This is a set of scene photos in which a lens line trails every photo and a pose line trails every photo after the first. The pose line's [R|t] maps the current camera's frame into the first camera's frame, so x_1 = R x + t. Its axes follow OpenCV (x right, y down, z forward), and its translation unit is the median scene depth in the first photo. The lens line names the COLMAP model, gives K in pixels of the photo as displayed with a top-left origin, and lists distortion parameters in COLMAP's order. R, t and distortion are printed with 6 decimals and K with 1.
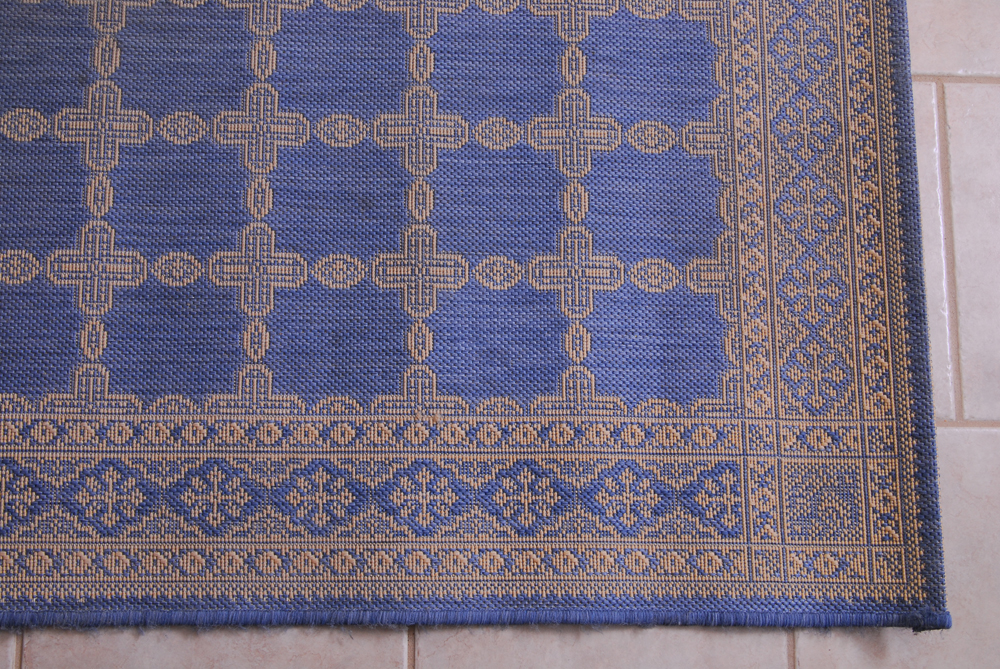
lens RADIAL K [[1373.5, 0, 503.5], [0, 1373.5, 336.7], [0, 0, 1]] dist [0.026118, 0.000000]
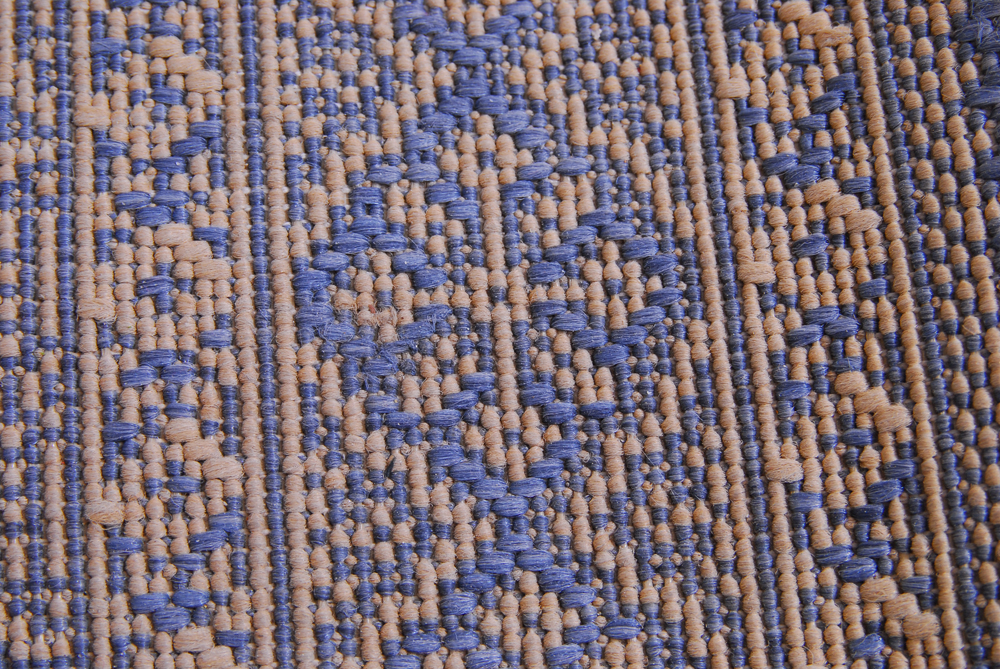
lens RADIAL K [[2011.2, 0, 498.5], [0, 2011.2, 333.0], [0, 0, 1]] dist [0.018586, 0.000000]
pose [[0.995646, -0.083906, 0.040608, 0.208858], [0.087079, 0.992657, -0.083963, -0.124984], [-0.033265, 0.087134, 0.995641, 0.745748]]
